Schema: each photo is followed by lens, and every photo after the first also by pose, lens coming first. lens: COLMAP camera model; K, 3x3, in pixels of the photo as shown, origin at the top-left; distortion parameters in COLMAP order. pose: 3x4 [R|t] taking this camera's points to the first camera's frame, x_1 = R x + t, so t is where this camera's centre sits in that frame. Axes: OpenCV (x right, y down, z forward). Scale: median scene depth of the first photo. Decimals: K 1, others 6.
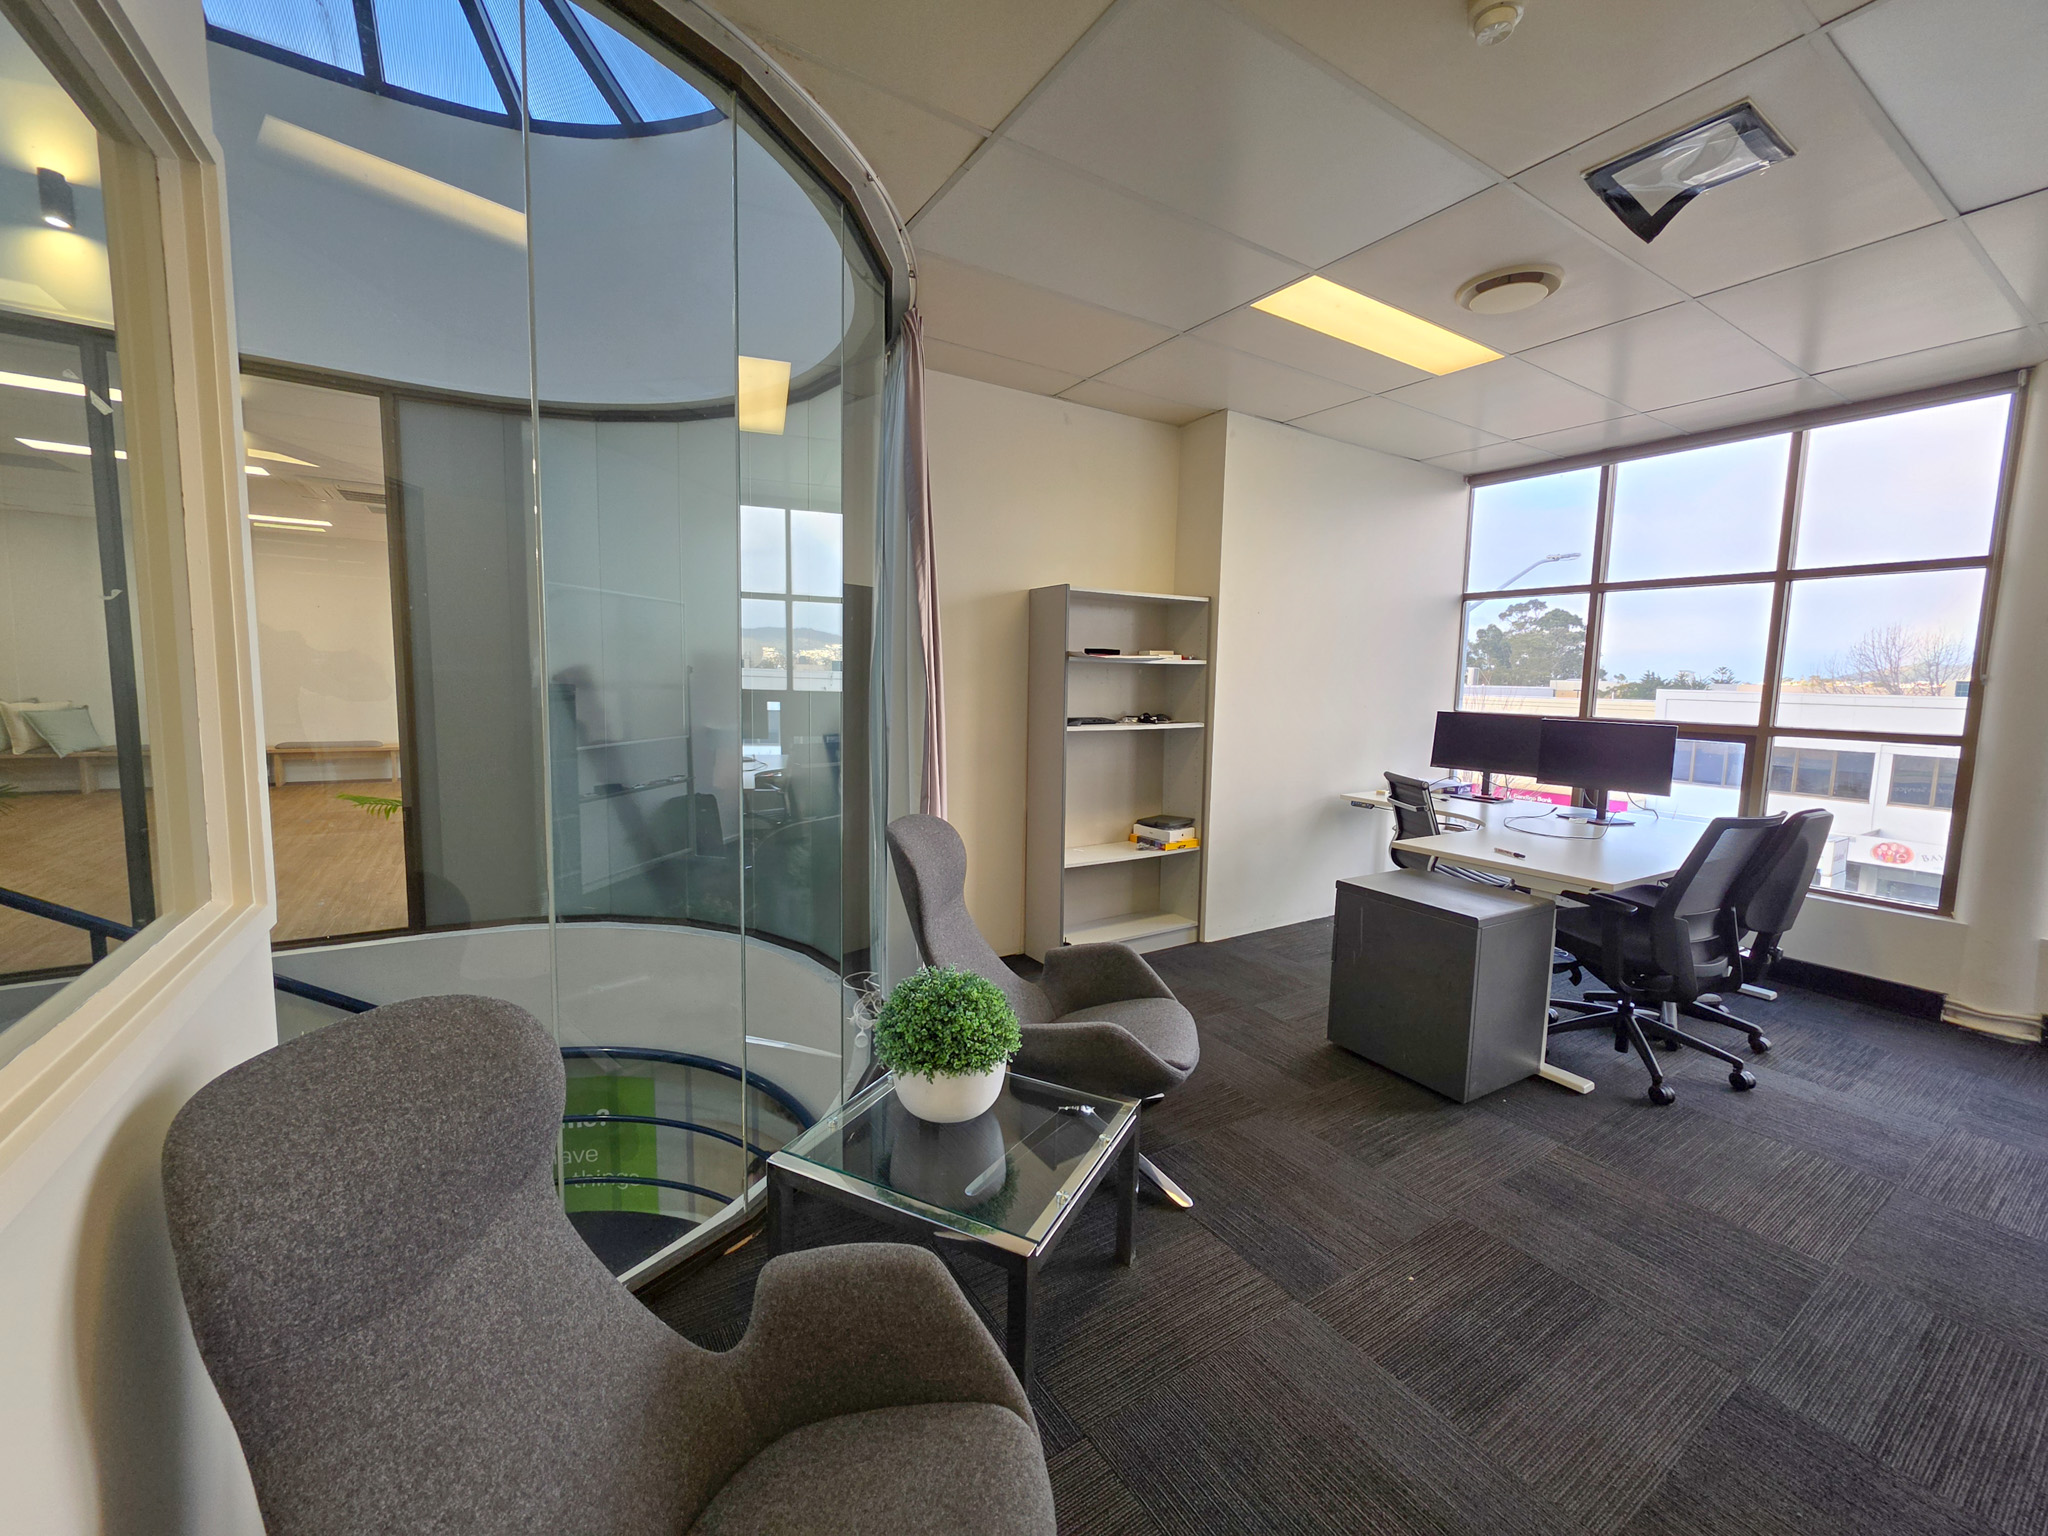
lens RADIAL K [[831.5, 0, 1028.4], [0, 831.5, 763.9], [0, 0, 1]] dist [0.004644, 0.000114]
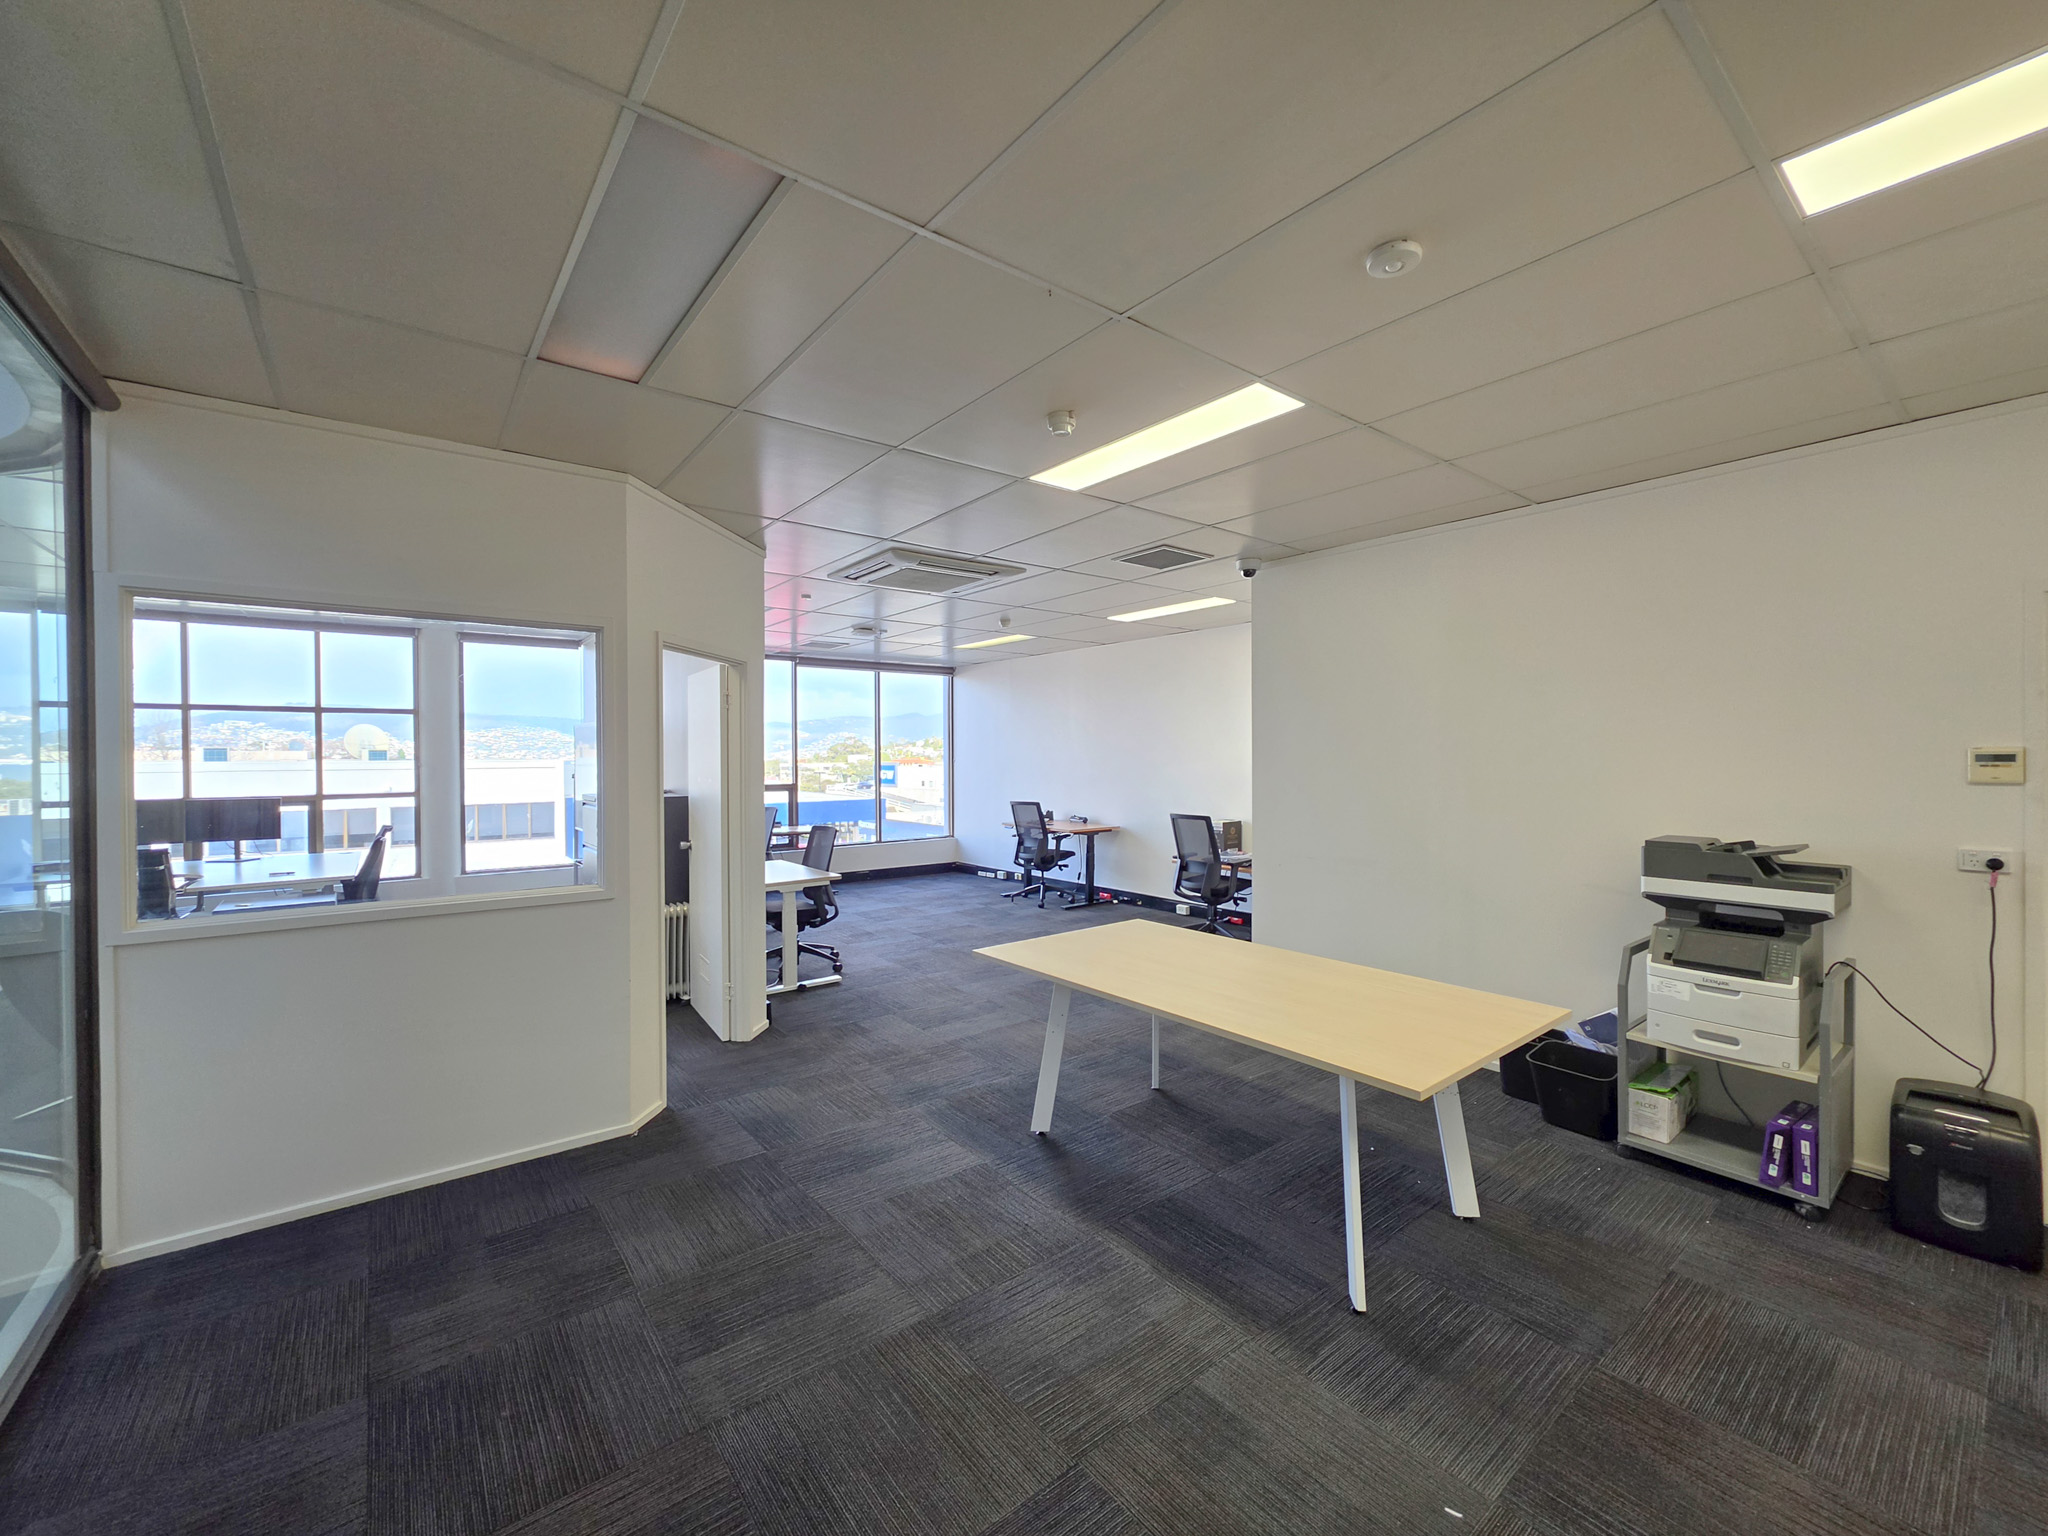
lens RADIAL K [[831.5, 0, 1028.4], [0, 831.5, 763.9], [0, 0, 1]] dist [0.004644, 0.000114]
pose [[-0.079871, -0.036709, 0.996129, -0.884545], [0.109487, 0.992952, 0.045371, -0.023689], [-0.990774, 0.112687, -0.075289, -0.310345]]
